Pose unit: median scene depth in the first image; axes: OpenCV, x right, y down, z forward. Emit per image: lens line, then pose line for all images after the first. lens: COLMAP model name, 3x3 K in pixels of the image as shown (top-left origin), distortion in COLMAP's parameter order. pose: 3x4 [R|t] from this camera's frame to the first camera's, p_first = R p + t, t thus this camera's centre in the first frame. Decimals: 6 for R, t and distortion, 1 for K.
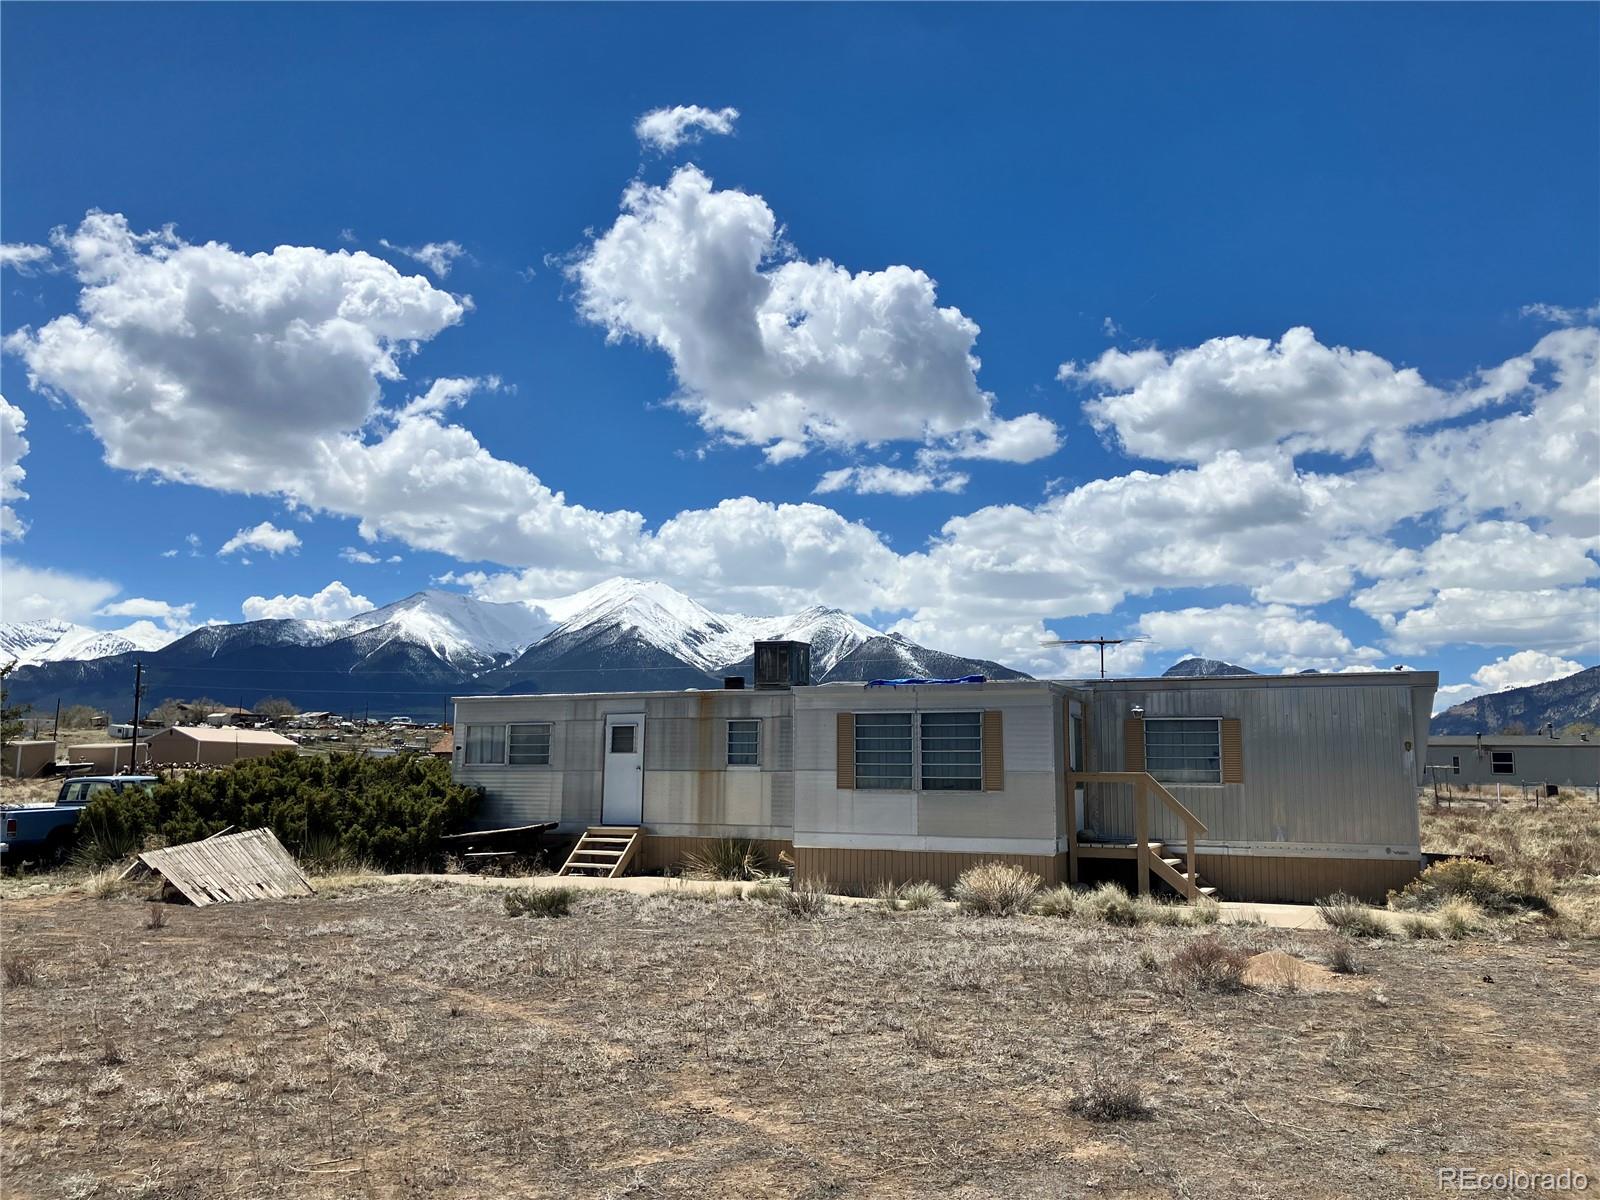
lens RADIAL K [[1309.7, 0, 797.6], [0, 1309.7, 555.9], [0, 0, 1]] dist [0.031710, 0.003494]
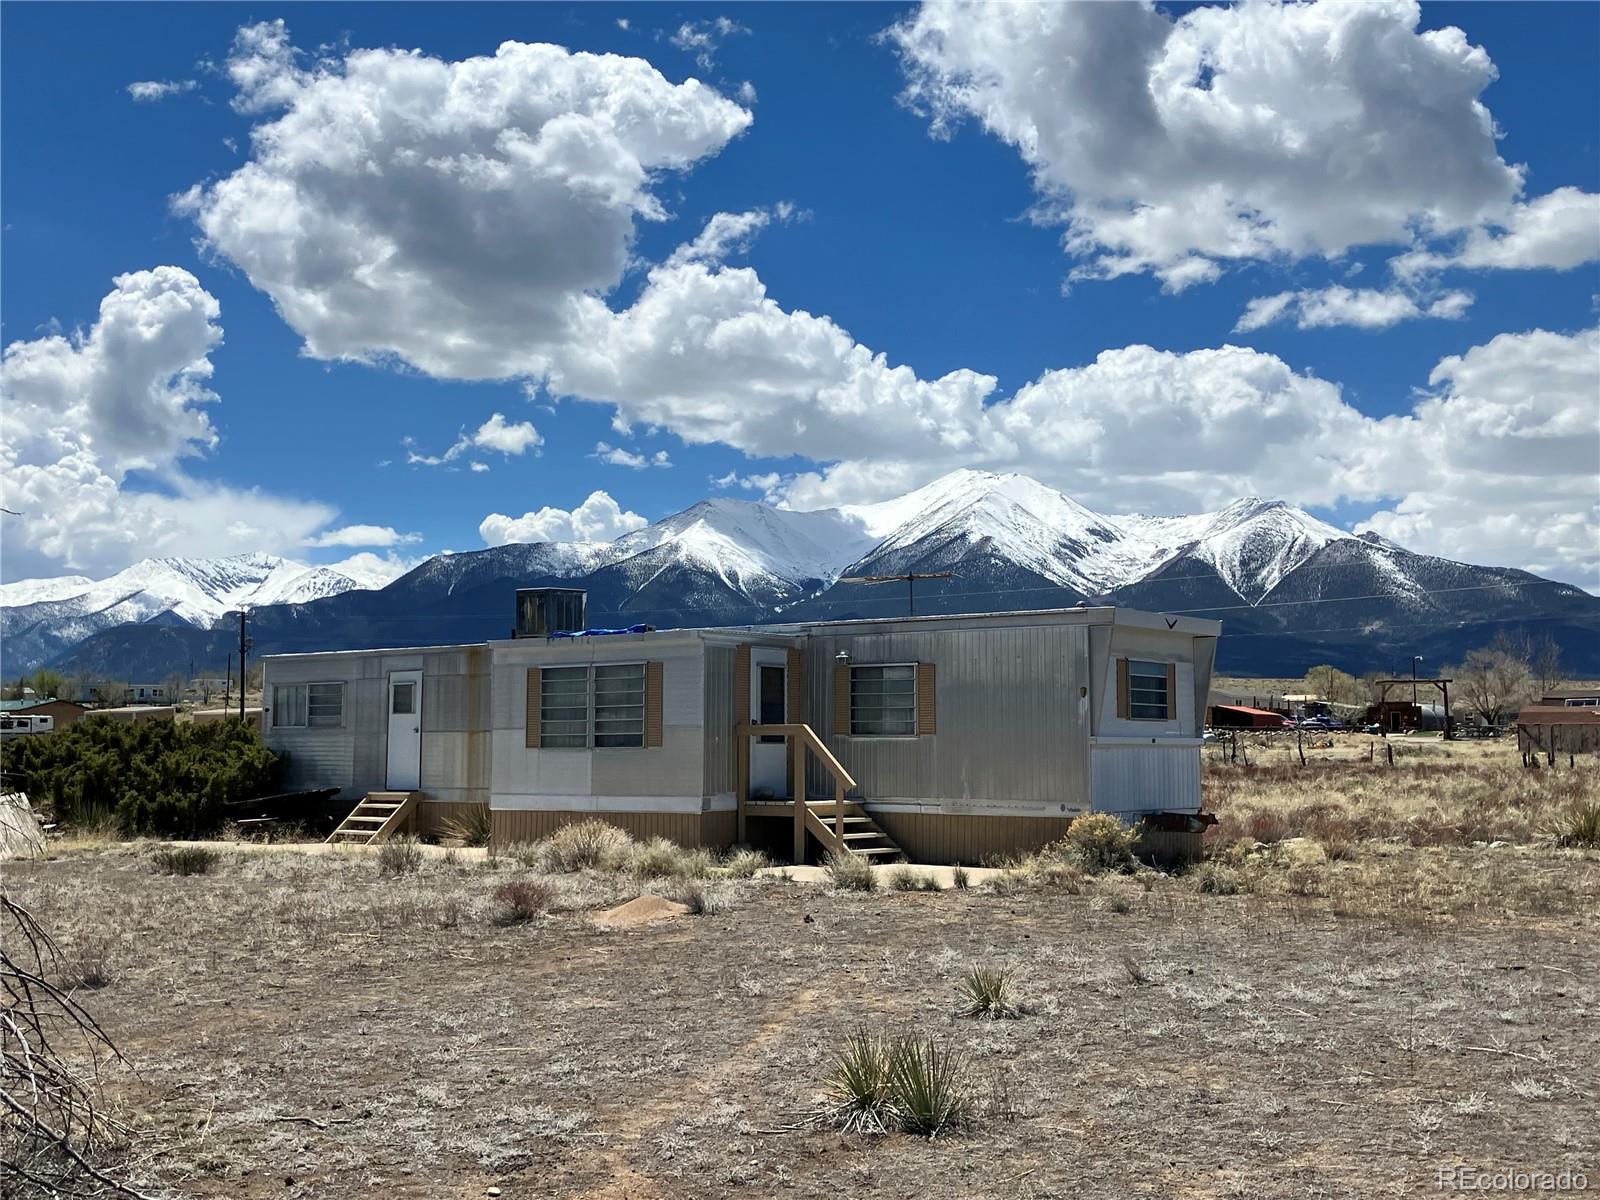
lens RADIAL K [[1833.2, 0, 800.0], [0, 1833.2, 600.0], [0, 0, 1]] dist [0.190799, -0.519809]
pose [[0.972256, -0.028016, -0.232235, 0.169341], [0.048531, 0.995359, 0.083097, -0.008974], [0.228830, -0.092062, 0.969103, -0.072476]]
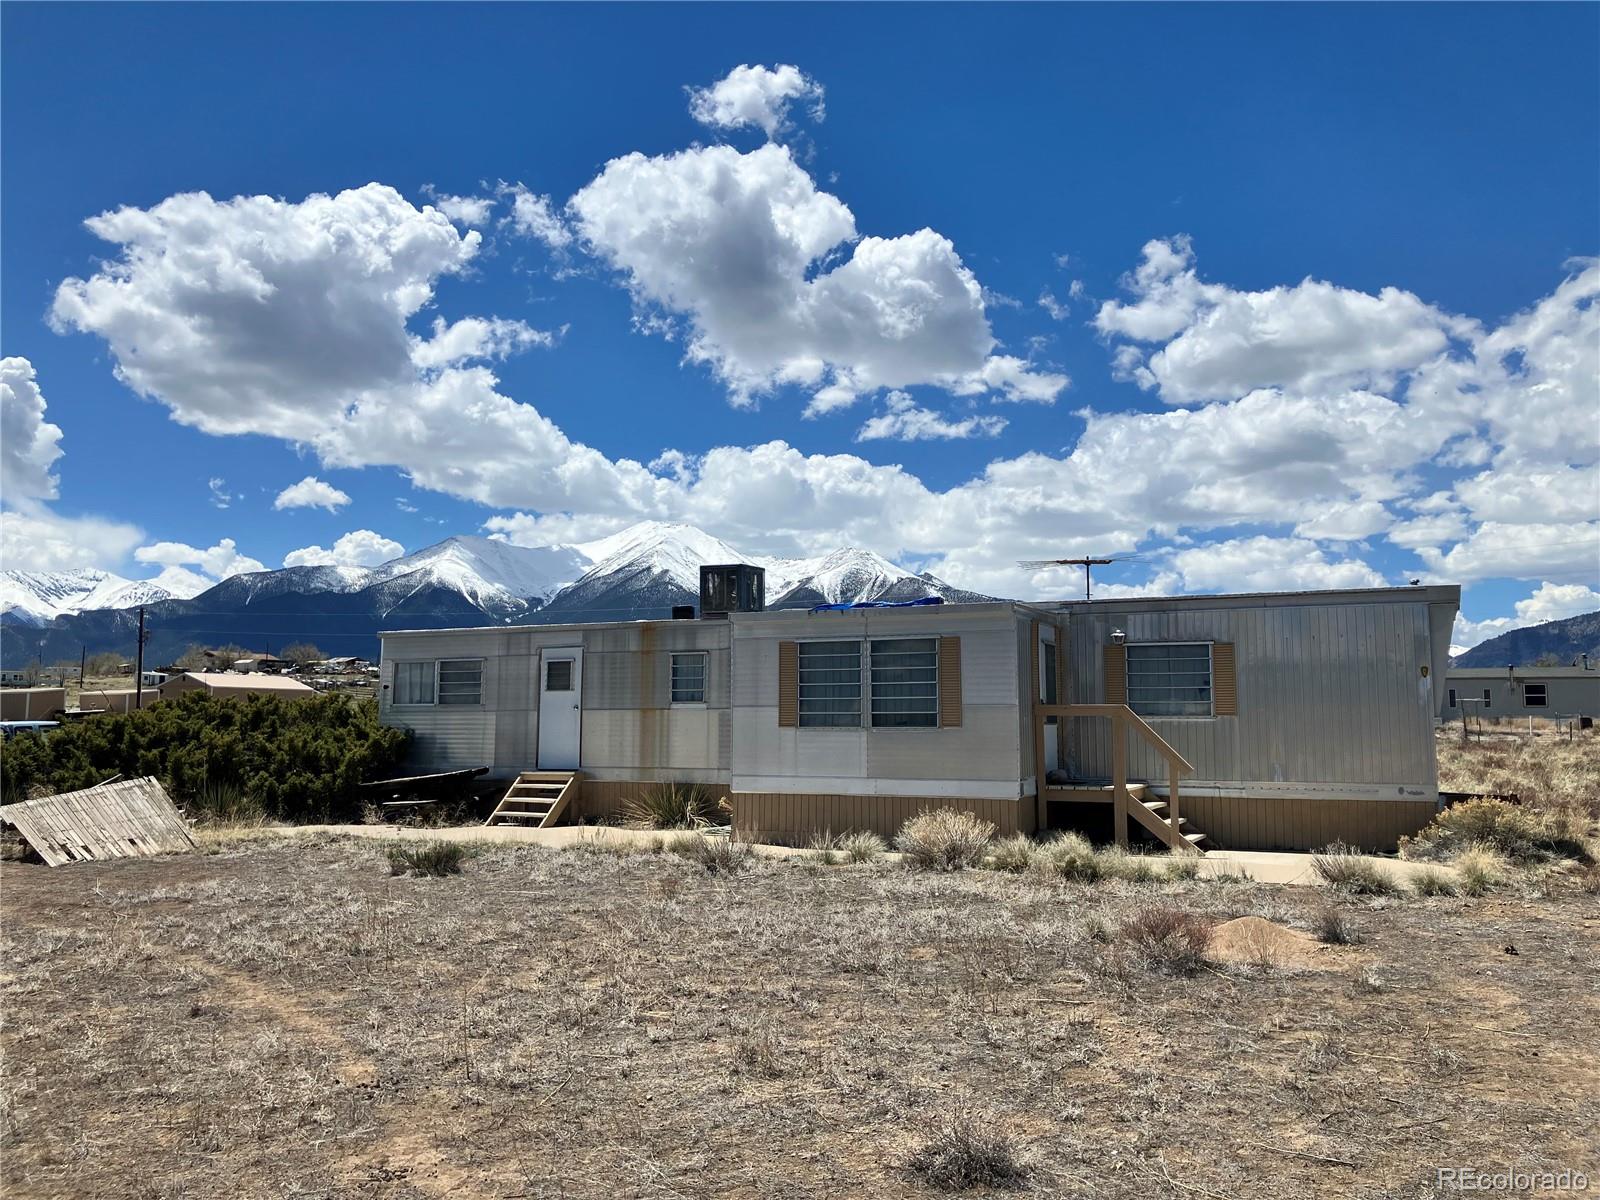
lens RADIAL K [[1307.2, 0, 816.7], [0, 1307.2, 541.4], [0, 0, 1]] dist [0.039076, -0.013971]
pose [[0.999895, -0.010762, -0.009680, 0.020883], [0.011076, 0.999394, 0.032989, 0.007477], [0.009319, -0.033093, 0.999409, 0.038235]]
